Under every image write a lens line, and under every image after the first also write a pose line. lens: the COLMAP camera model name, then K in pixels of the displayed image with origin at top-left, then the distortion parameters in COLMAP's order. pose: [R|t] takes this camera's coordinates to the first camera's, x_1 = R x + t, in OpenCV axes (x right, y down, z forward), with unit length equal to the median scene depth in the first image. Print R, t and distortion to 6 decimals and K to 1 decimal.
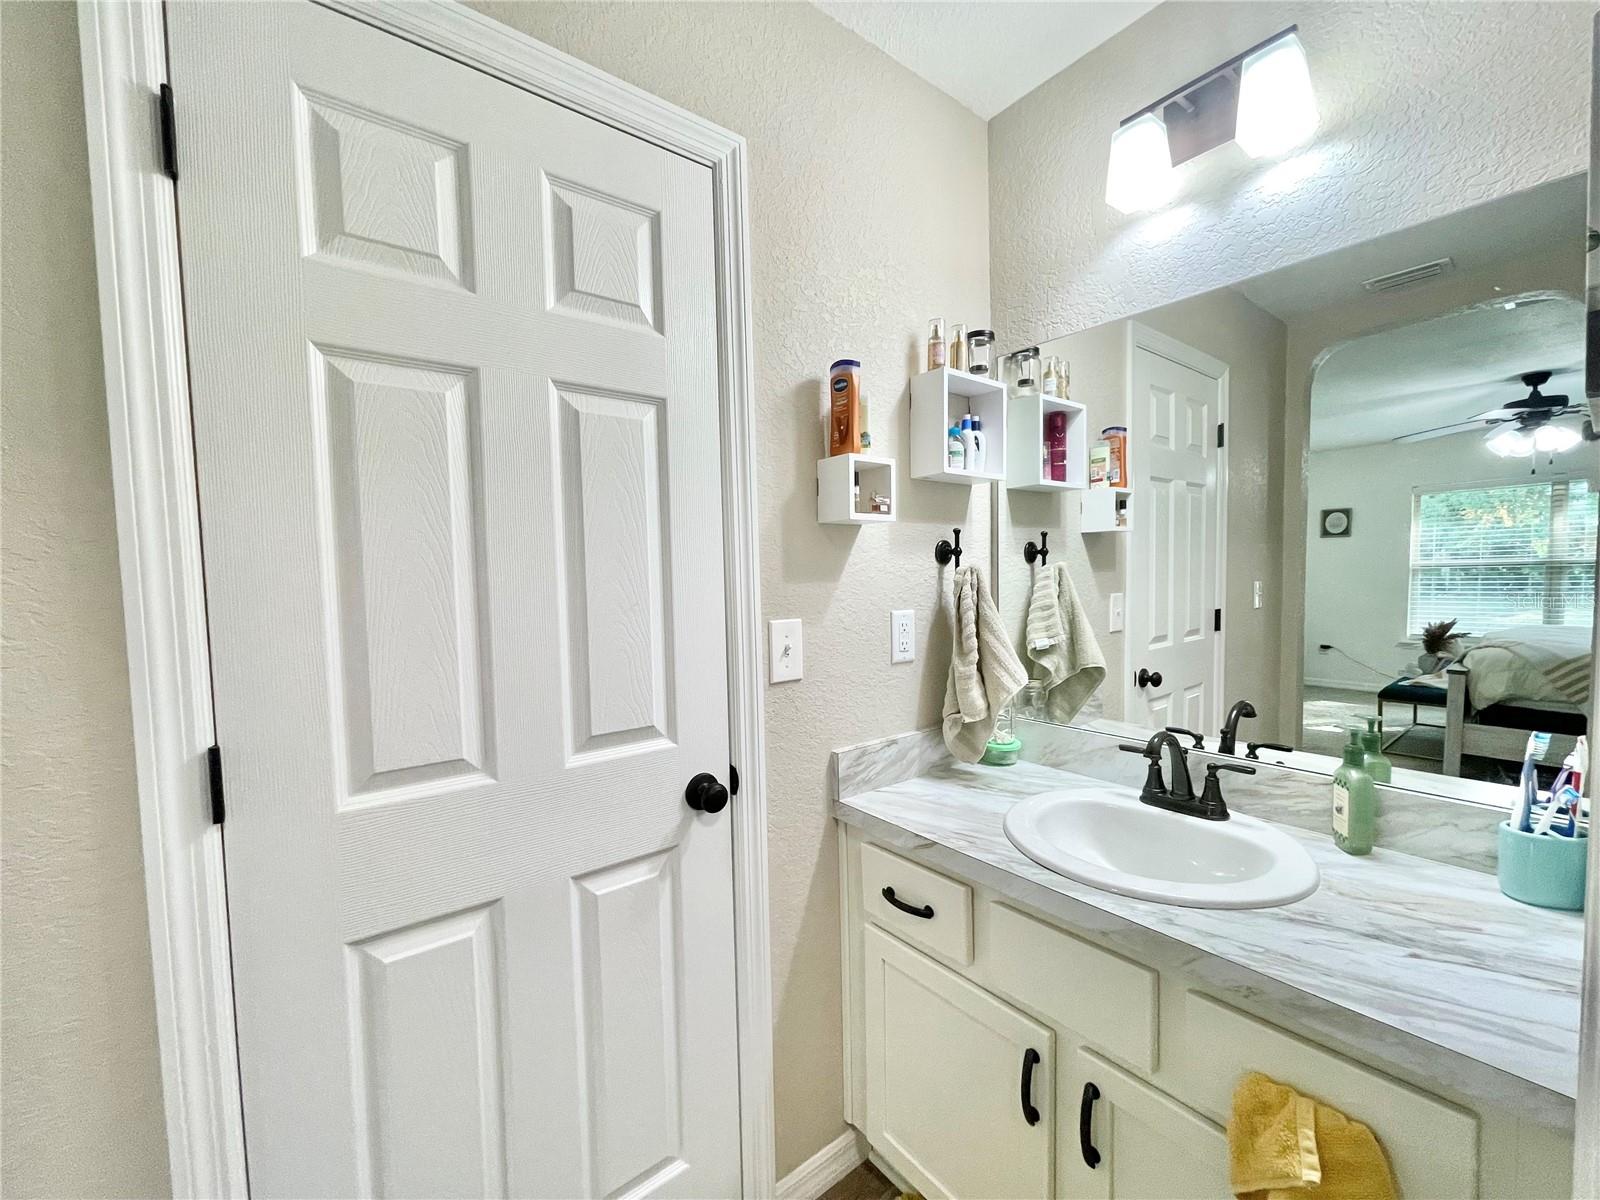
lens RADIAL K [[644.0, 0, 795.5], [0, 644.0, 605.0], [0, 0, 1]] dist [0.000043, 0.000457]
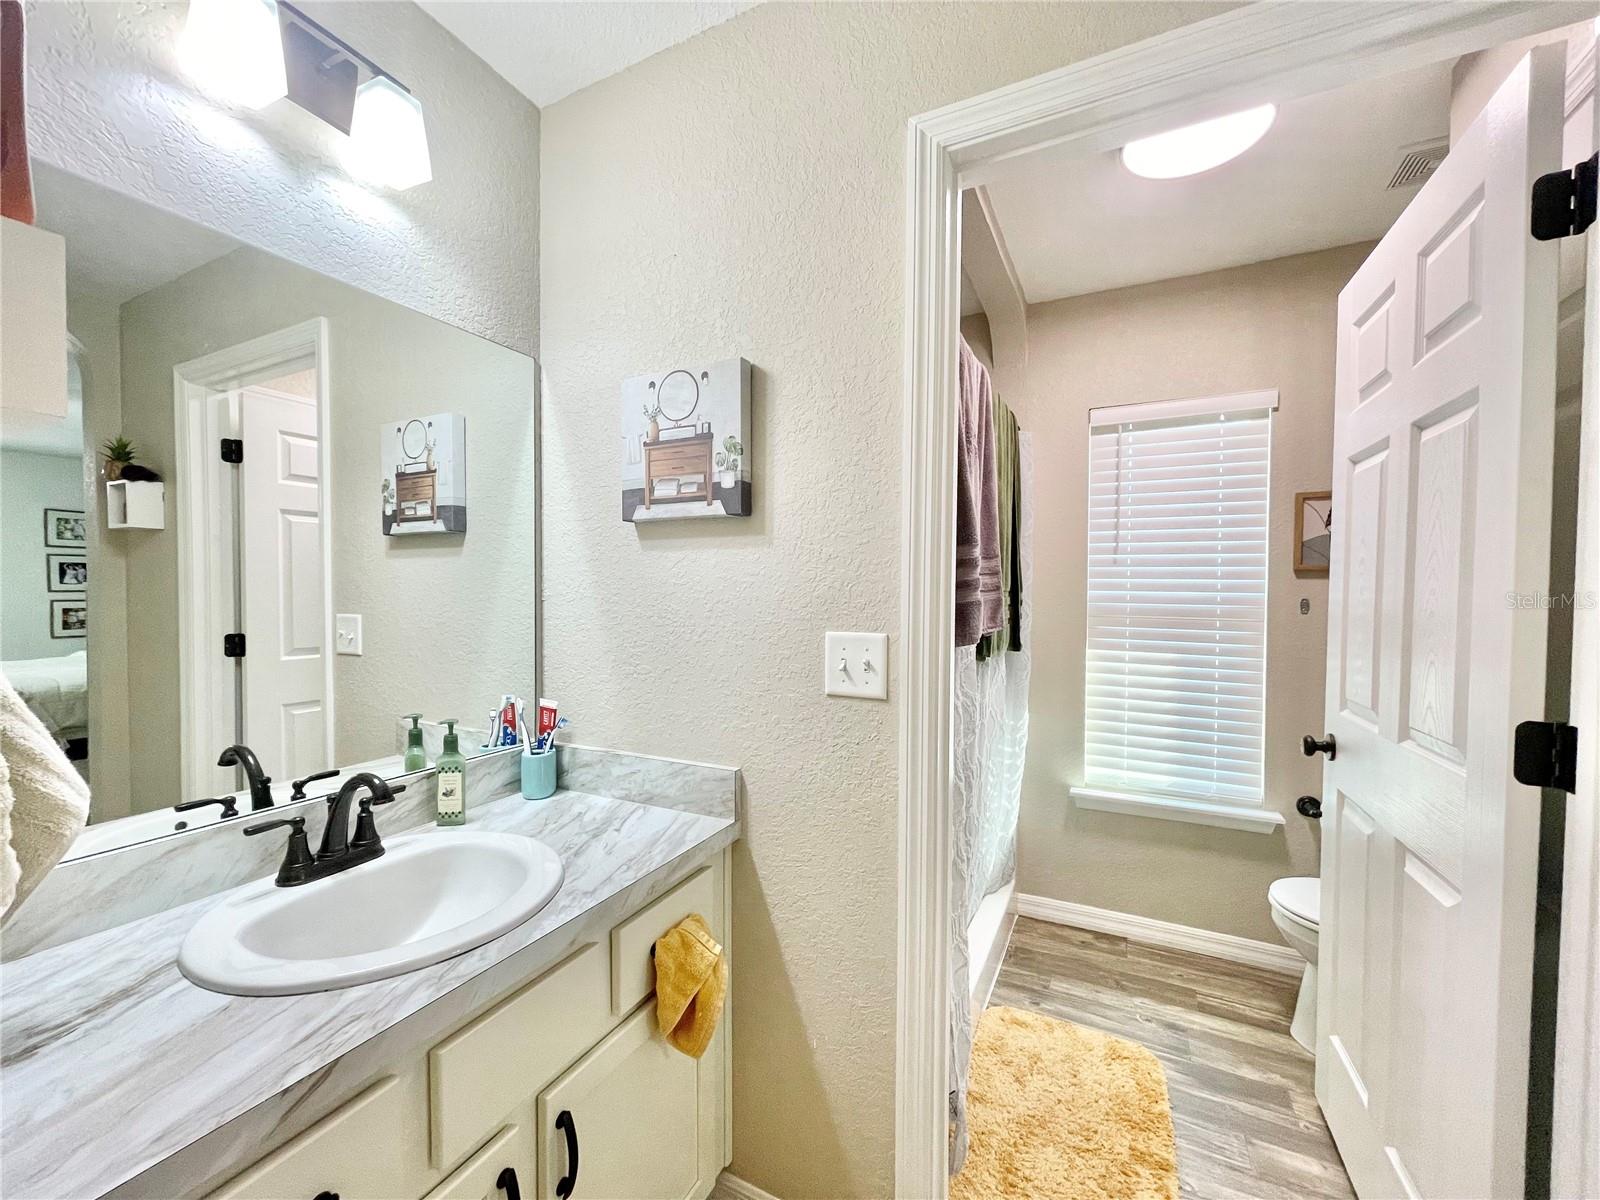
lens RADIAL K [[635.0, 0, 802.9], [0, 635.0, 603.7], [0, 0, 1]] dist [-0.000459, -0.000302]
pose [[-0.428331, 0.004450, 0.903611, -1.850636], [0.054162, 0.998316, 0.020757, -0.058314], [-0.901997, 0.057832, -0.427850, 3.477901]]
